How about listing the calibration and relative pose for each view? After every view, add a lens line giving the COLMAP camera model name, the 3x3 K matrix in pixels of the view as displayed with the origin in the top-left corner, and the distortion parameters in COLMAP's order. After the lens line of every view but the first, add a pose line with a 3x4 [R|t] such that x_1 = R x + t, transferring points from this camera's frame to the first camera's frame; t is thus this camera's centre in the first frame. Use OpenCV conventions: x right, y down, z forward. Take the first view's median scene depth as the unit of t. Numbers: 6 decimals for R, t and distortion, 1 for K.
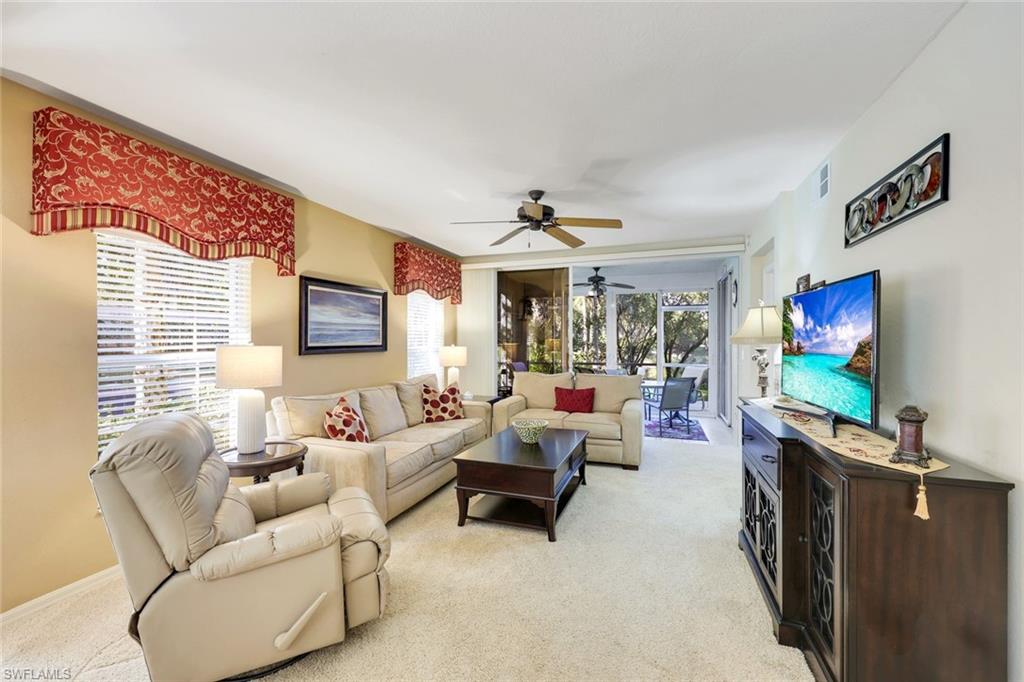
lens RADIAL K [[415.3, 0, 511.5], [0, 415.3, 338.2], [0, 0, 1]] dist [-0.000556, -0.000072]
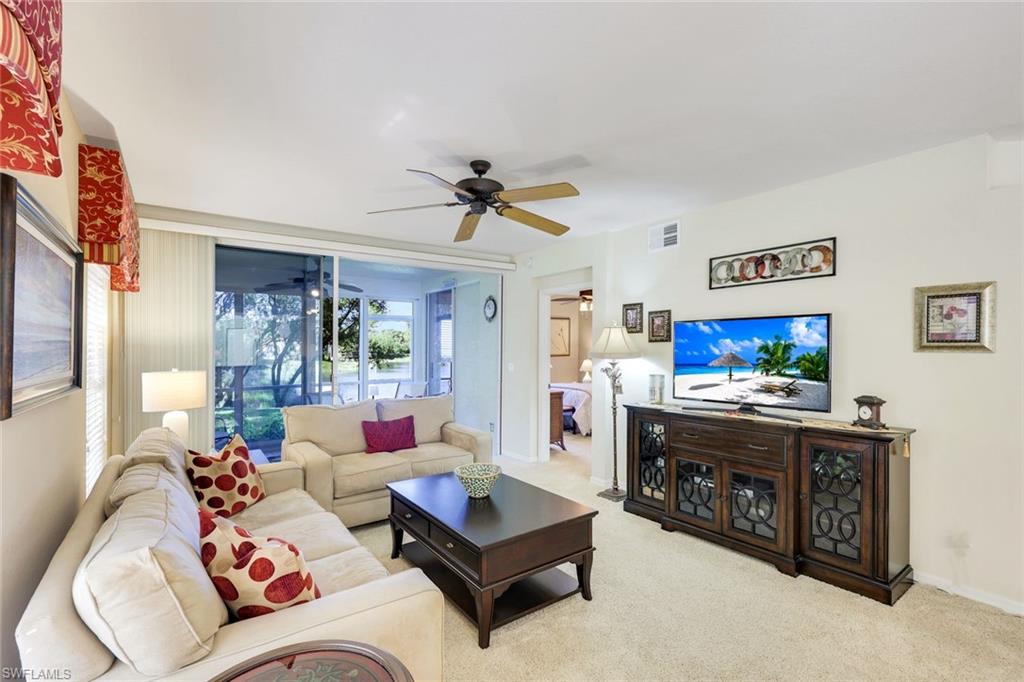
lens RADIAL K [[453.9, 0, 511.9], [0, 453.9, 346.3], [0, 0, 1]] dist [0.004159, 0.000200]
pose [[0.564592, 0.001870, 0.825368, -0.453785], [0.002725, 0.999988, -0.004130, -0.011116], [-0.825366, 0.004581, 0.564580, 0.372379]]
